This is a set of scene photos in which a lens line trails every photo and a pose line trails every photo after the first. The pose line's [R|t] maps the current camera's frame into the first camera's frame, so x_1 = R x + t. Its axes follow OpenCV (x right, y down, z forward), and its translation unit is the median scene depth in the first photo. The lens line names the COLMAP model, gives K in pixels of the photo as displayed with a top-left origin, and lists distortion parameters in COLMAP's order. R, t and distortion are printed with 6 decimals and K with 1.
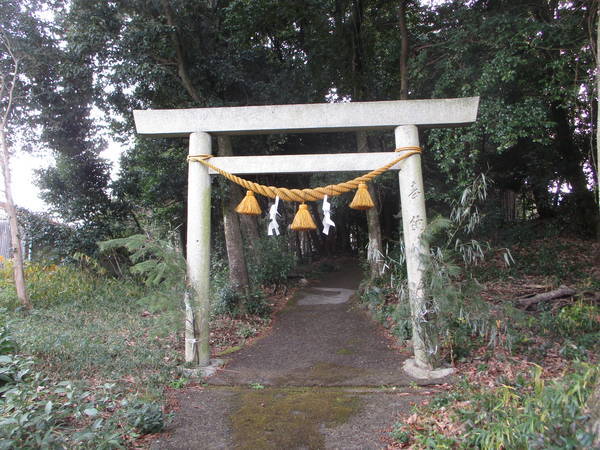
lens RADIAL K [[549.3, 0, 300.4], [0, 549.3, 224.8], [0, 0, 1]] dist [-0.001092, 0.000000]
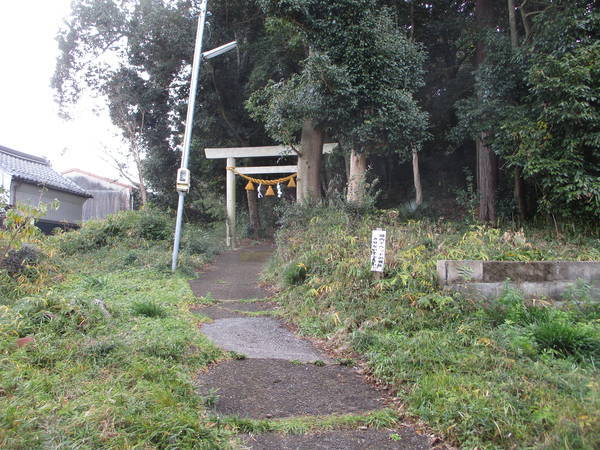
lens RADIAL K [[549.3, 0, 300.2], [0, 549.3, 225.9], [0, 0, 1]] dist [-0.001092, 0.000000]
pose [[0.996240, -0.005891, -0.086434, 0.369830], [0.011530, 0.997826, 0.064882, -0.015279], [0.085864, -0.065635, 0.994143, -1.585003]]
